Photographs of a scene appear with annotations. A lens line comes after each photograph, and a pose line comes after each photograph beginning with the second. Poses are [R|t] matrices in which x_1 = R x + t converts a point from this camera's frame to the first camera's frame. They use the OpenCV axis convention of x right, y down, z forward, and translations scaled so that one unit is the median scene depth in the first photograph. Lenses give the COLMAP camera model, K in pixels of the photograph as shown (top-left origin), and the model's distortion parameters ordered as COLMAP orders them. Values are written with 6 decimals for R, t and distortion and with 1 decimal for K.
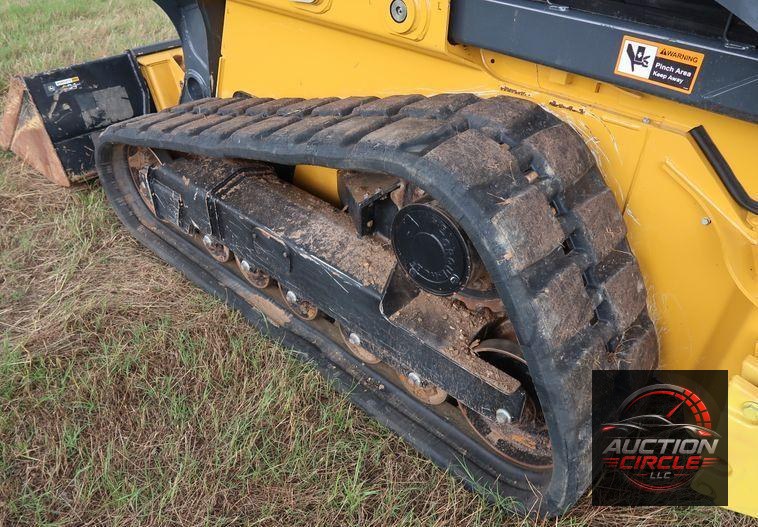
lens RADIAL K [[589.6, 0, 374.7], [0, 589.6, 281.8], [0, 0, 1]] dist [-0.027390, 0.001919]
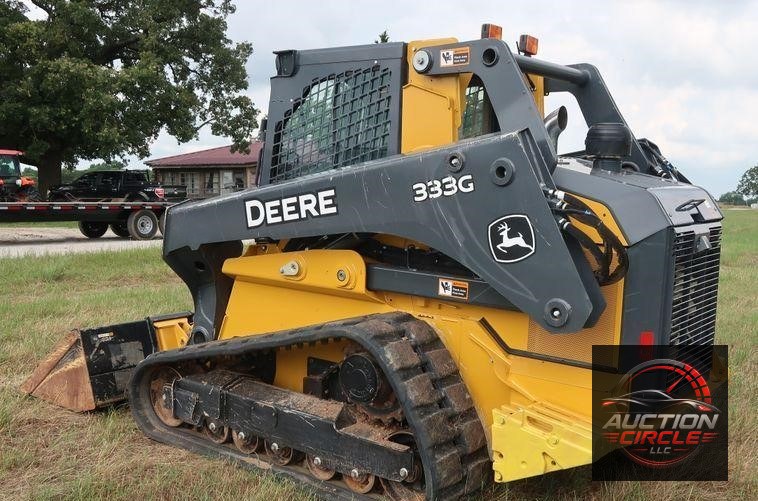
lens RADIAL K [[803.0, 0, 379.0], [0, 803.0, 250.5], [0, 0, 1]] dist [0.005170, 0.004269]
pose [[0.996723, 0.002385, 0.080860, -0.042044], [0.039973, 0.854489, -0.517929, 0.691434], [-0.070330, 0.519464, 0.851593, -1.079247]]
